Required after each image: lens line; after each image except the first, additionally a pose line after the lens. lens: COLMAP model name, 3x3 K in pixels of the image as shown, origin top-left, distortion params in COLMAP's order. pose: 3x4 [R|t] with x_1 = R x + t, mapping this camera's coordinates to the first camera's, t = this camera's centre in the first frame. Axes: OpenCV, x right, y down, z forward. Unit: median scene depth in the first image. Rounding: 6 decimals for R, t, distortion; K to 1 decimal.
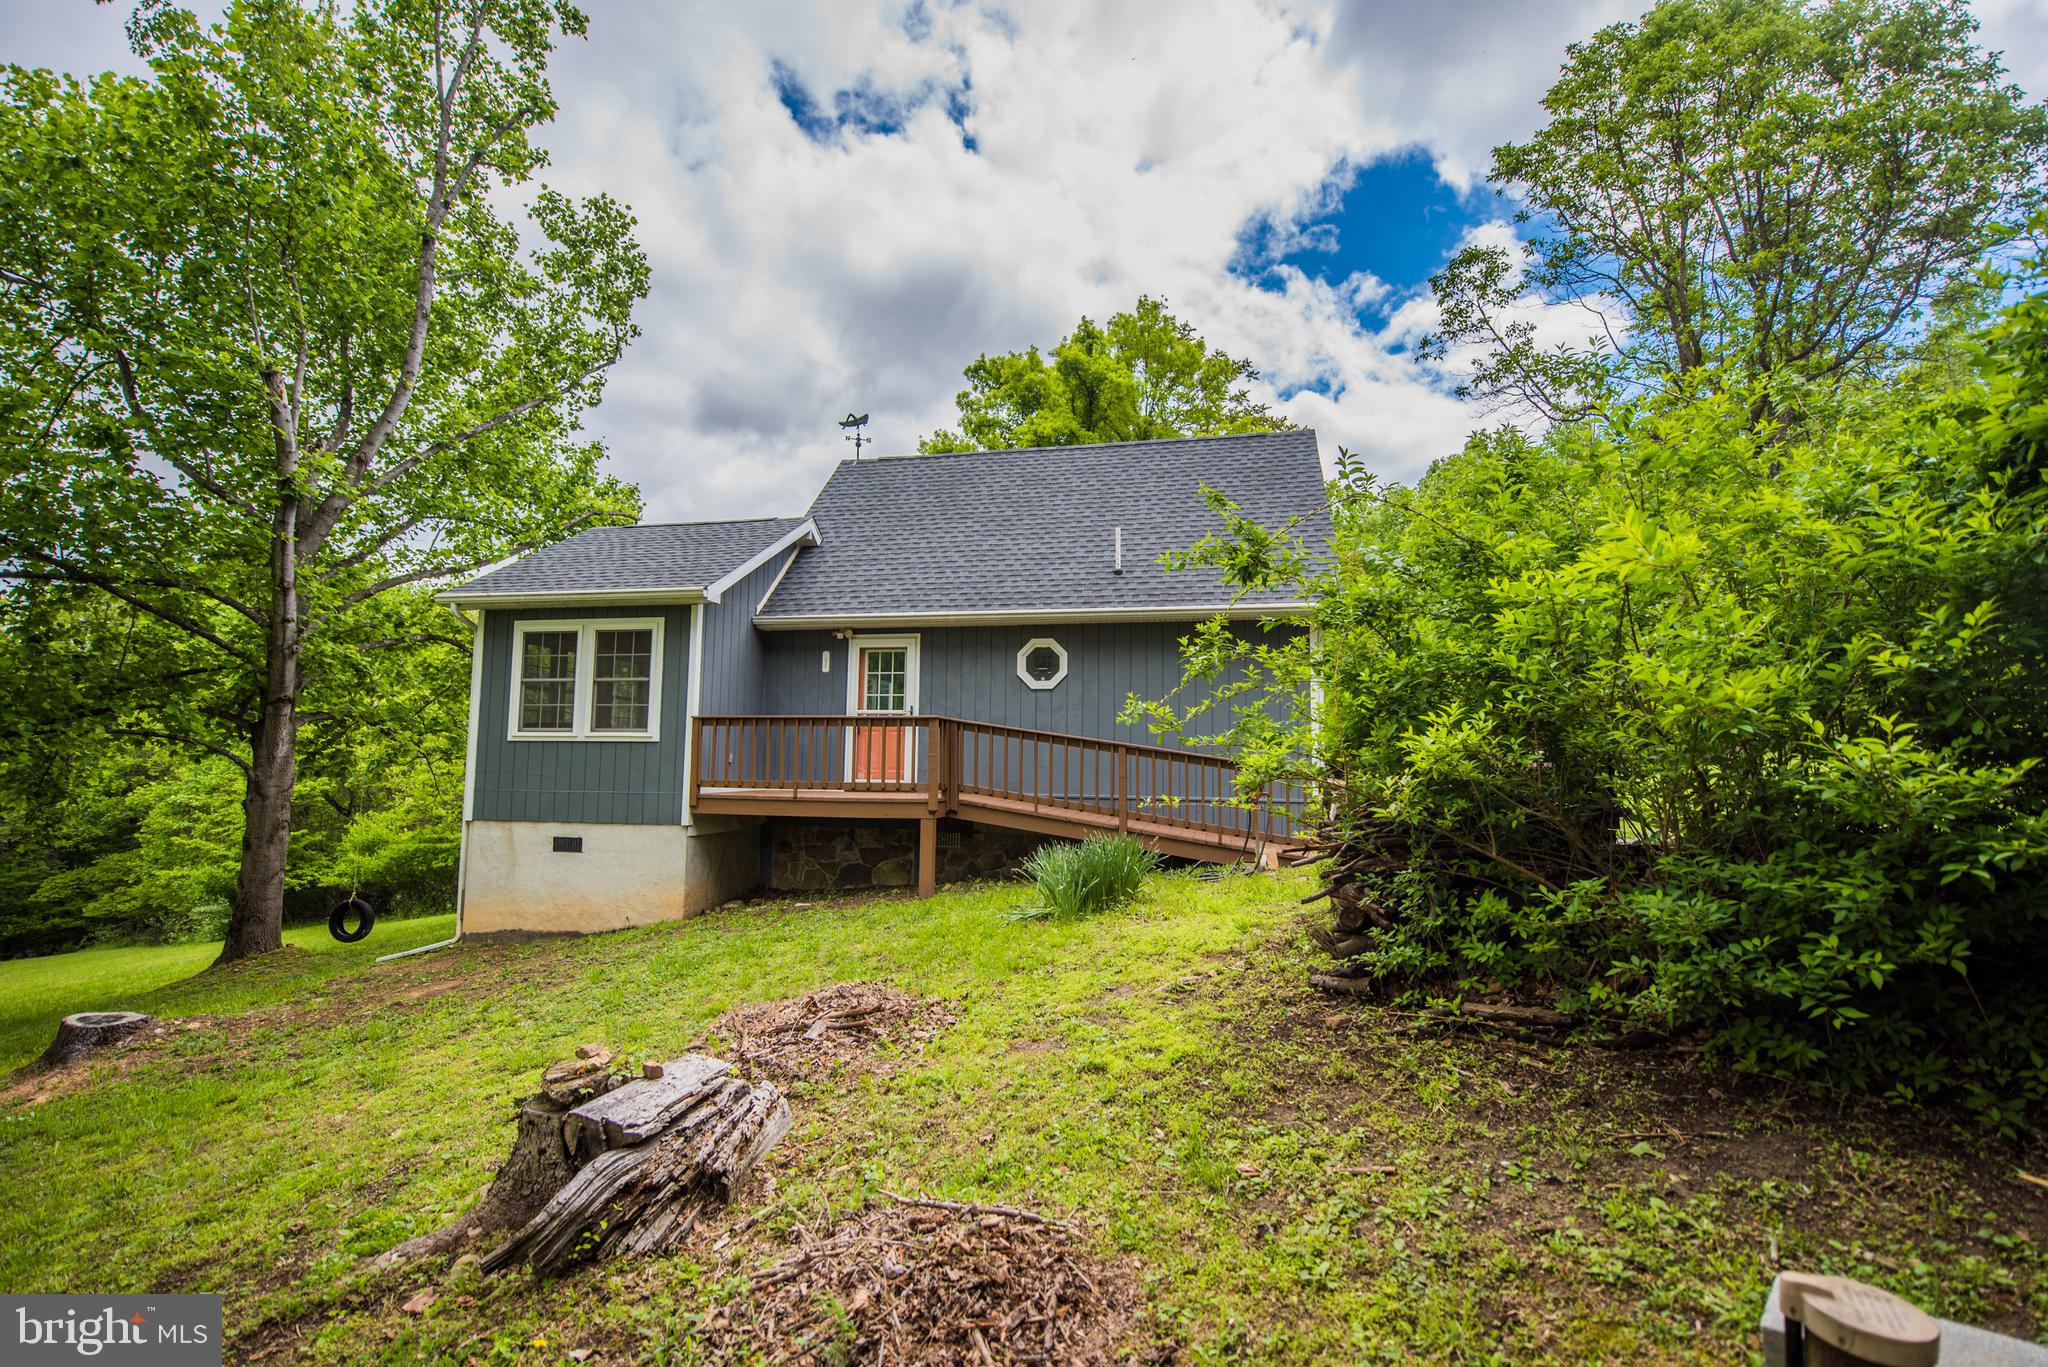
lens RADIAL K [[913.6, 0, 1024.0], [0, 913.6, 683.5], [0, 0, 1]] dist [-0.014991, -0.000439]
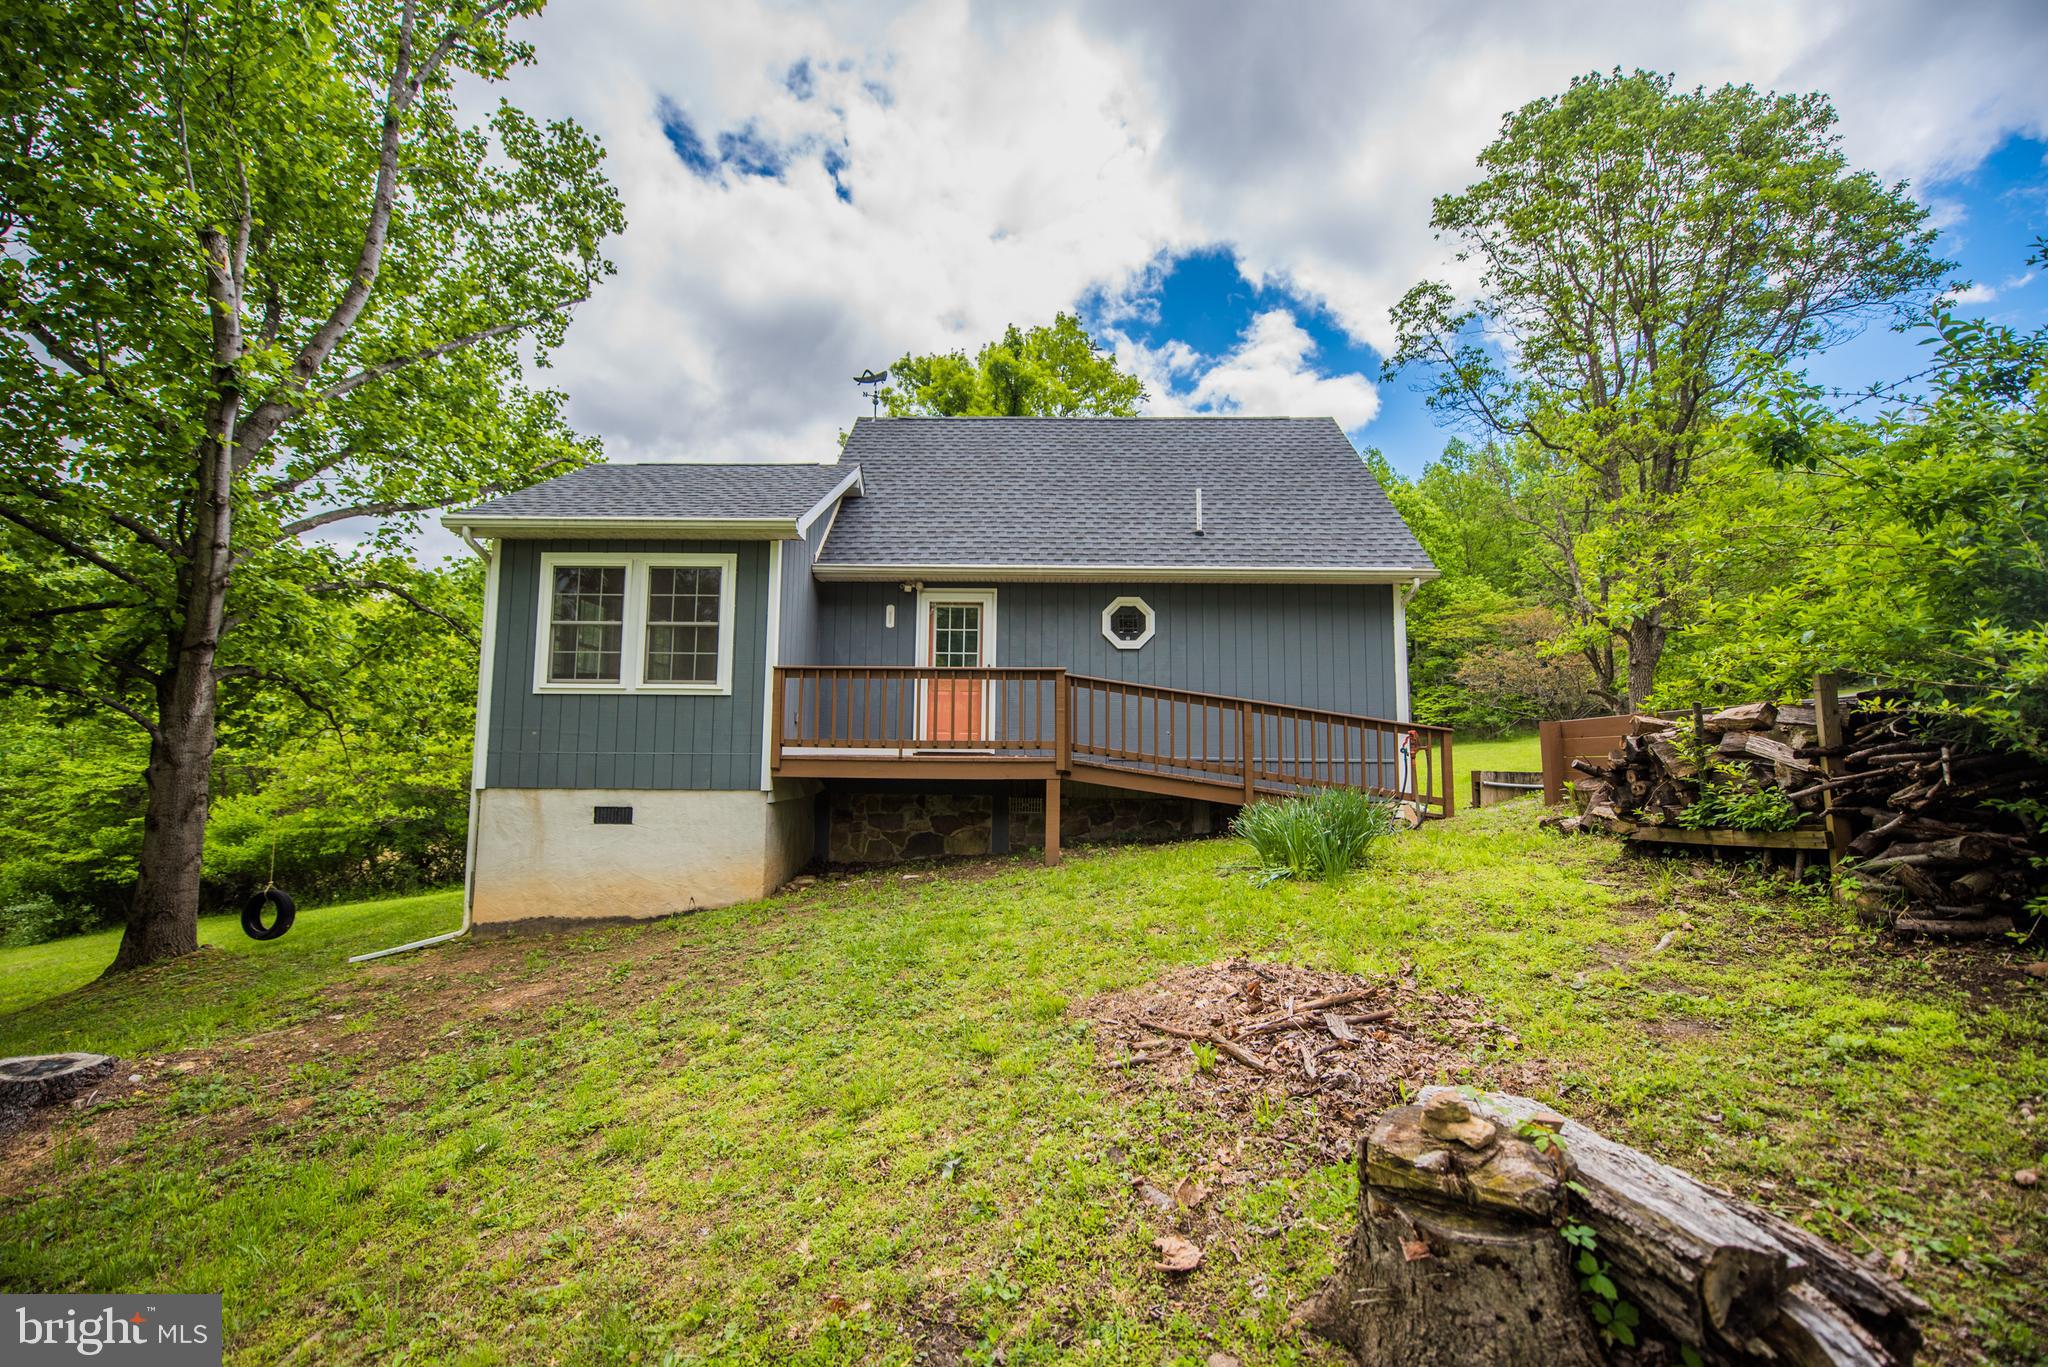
lens RADIAL K [[817.2, 0, 1019.6], [0, 817.2, 683.0], [0, 0, 1]] dist [-0.015477, -0.001932]
pose [[0.982084, 0.015543, 0.187801, -0.251309], [-0.015740, 0.999876, -0.000441, 0.043768], [-0.187784, -0.002523, 0.982207, 0.165388]]
